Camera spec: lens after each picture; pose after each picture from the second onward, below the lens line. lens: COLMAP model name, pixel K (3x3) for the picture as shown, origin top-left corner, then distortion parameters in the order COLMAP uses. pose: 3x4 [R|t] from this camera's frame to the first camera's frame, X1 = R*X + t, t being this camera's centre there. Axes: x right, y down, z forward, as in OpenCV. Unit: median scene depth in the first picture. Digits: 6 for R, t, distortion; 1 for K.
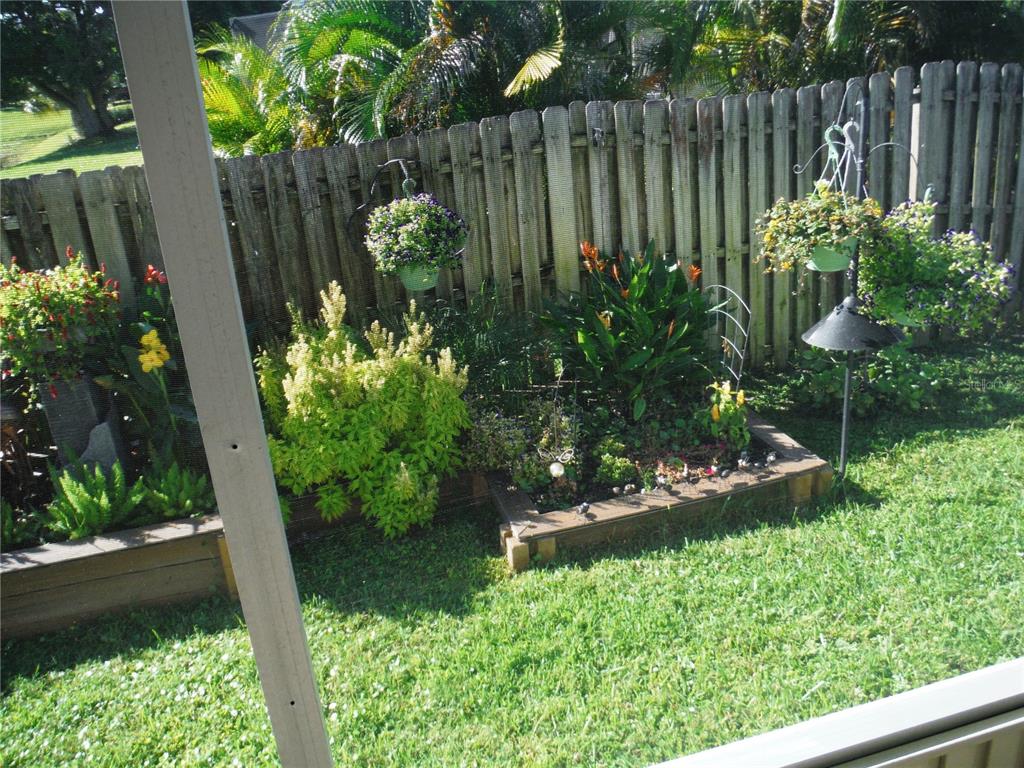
lens RADIAL K [[835.9, 0, 507.4], [0, 835.9, 369.7], [0, 0, 1]] dist [-0.068711, 0.023827]
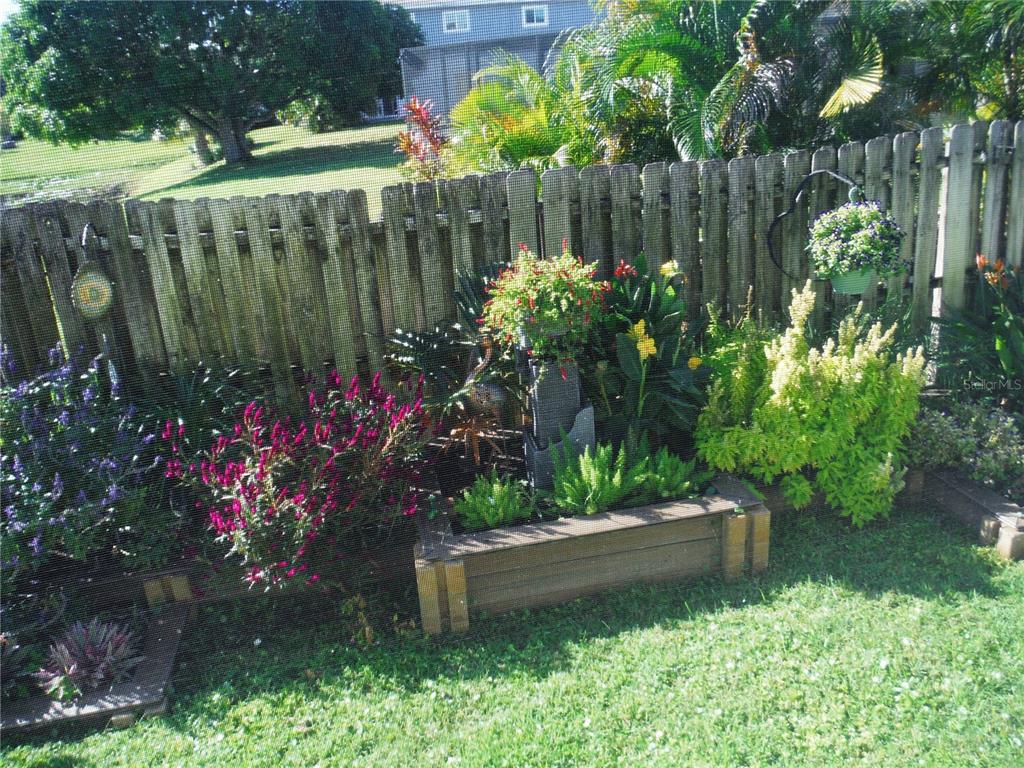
lens RADIAL K [[835.9, 0, 507.4], [0, 835.9, 369.7], [0, 0, 1]] dist [-0.068711, 0.023827]
pose [[0.996663, 0.032013, -0.075083, -0.513112], [-0.034934, 0.998670, -0.037916, 0.060981], [0.073769, 0.040413, 0.996456, -0.068329]]
